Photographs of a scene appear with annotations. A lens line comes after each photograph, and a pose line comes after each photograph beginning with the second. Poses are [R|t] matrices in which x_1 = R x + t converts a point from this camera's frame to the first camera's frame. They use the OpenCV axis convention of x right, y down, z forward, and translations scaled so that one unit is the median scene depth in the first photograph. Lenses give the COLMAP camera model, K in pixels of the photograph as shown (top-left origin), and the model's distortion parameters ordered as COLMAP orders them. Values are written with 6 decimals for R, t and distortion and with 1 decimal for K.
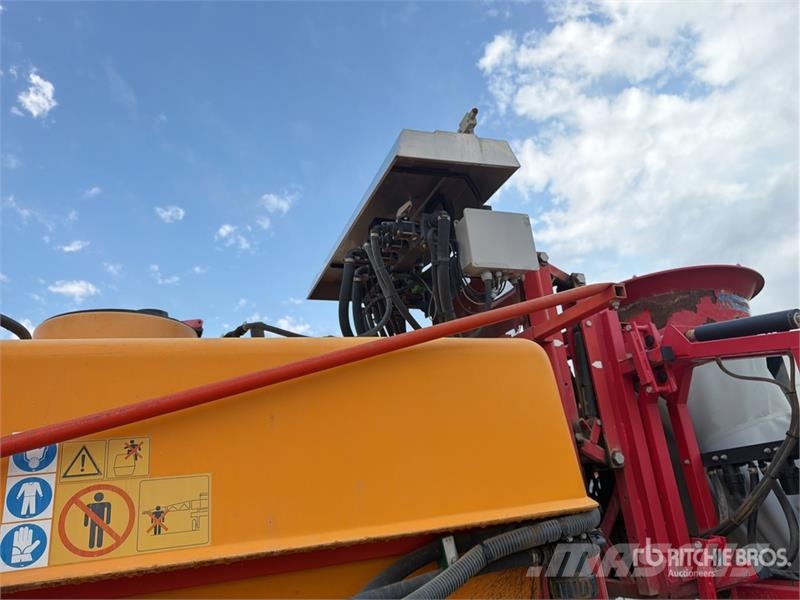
lens RADIAL K [[555.8, 0, 397.4], [0, 555.8, 306.2], [0, 0, 1]] dist [0.072293, -0.093265]
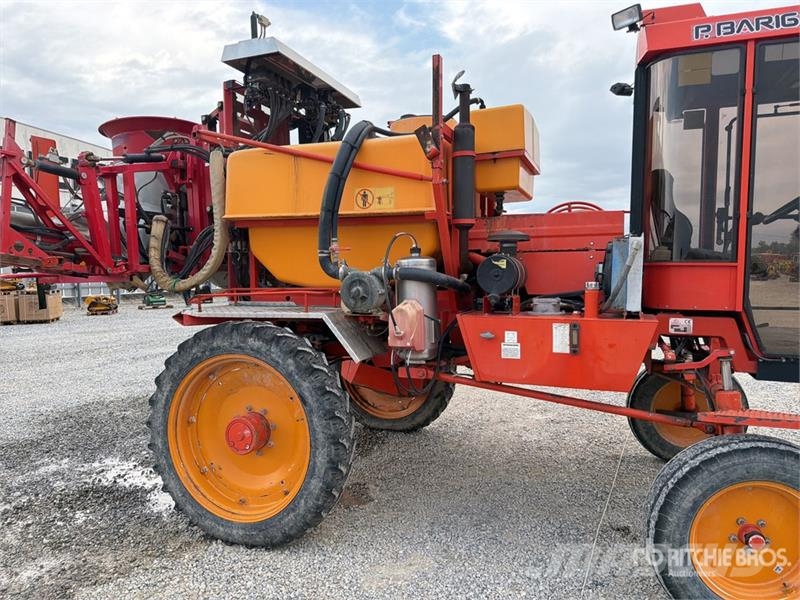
lens RADIAL K [[553.0, 0, 399.4], [0, 553.0, 303.9], [0, 0, 1]] dist [0.079981, -0.092523]
pose [[0.784855, 0.131721, -0.605519, 1.732942], [0.128298, 0.921435, 0.366738, -0.237533], [0.606253, -0.365523, 0.706293, -1.463777]]
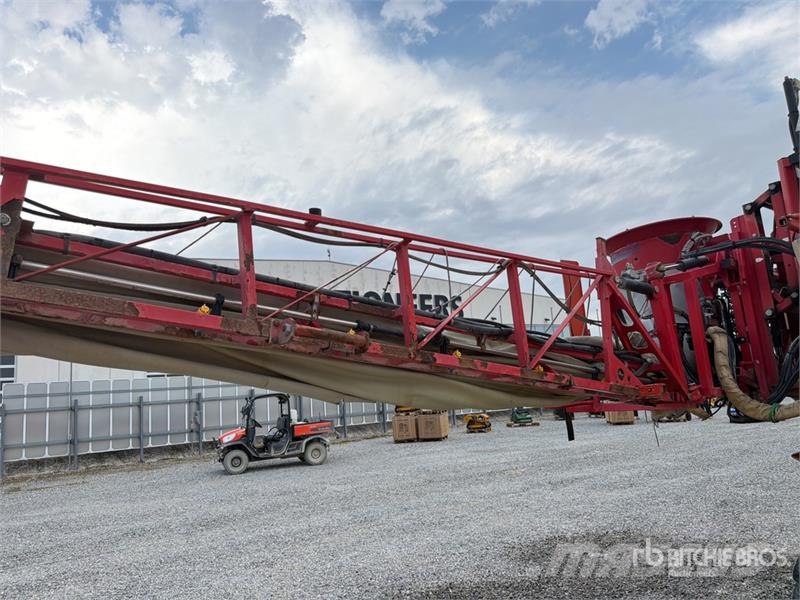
lens RADIAL K [[555.8, 0, 397.4], [0, 555.8, 306.2], [0, 0, 1]] dist [0.072293, -0.093265]
pose [[0.335619, -0.064219, -0.939806, 0.383745], [0.322667, 0.945157, 0.050644, -0.470979], [0.885012, -0.320241, 0.337934, -2.228036]]
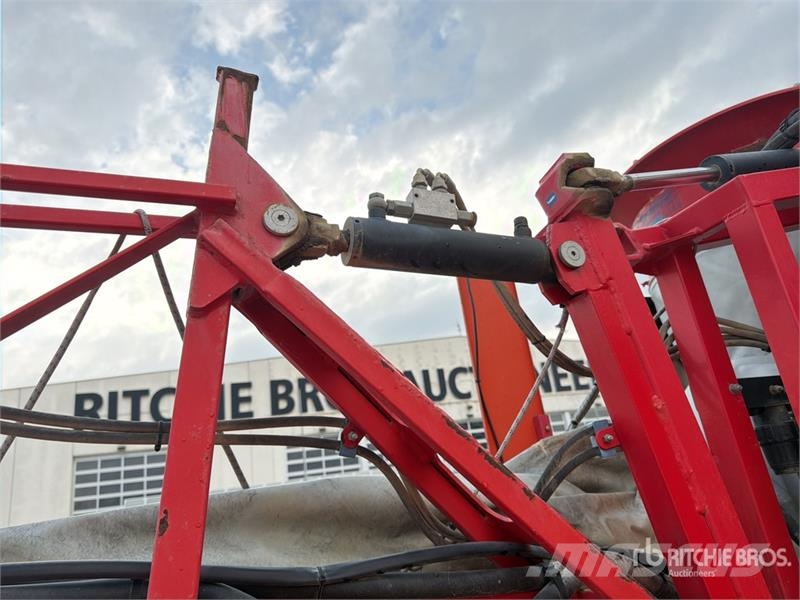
lens RADIAL K [[555.8, 0, 397.4], [0, 555.8, 306.2], [0, 0, 1]] dist [0.072293, -0.093265]
pose [[0.049236, -0.222615, -0.973662, -1.347662], [0.423218, 0.887652, -0.181549, 0.157870], [0.904689, -0.403133, 0.137919, -0.227621]]
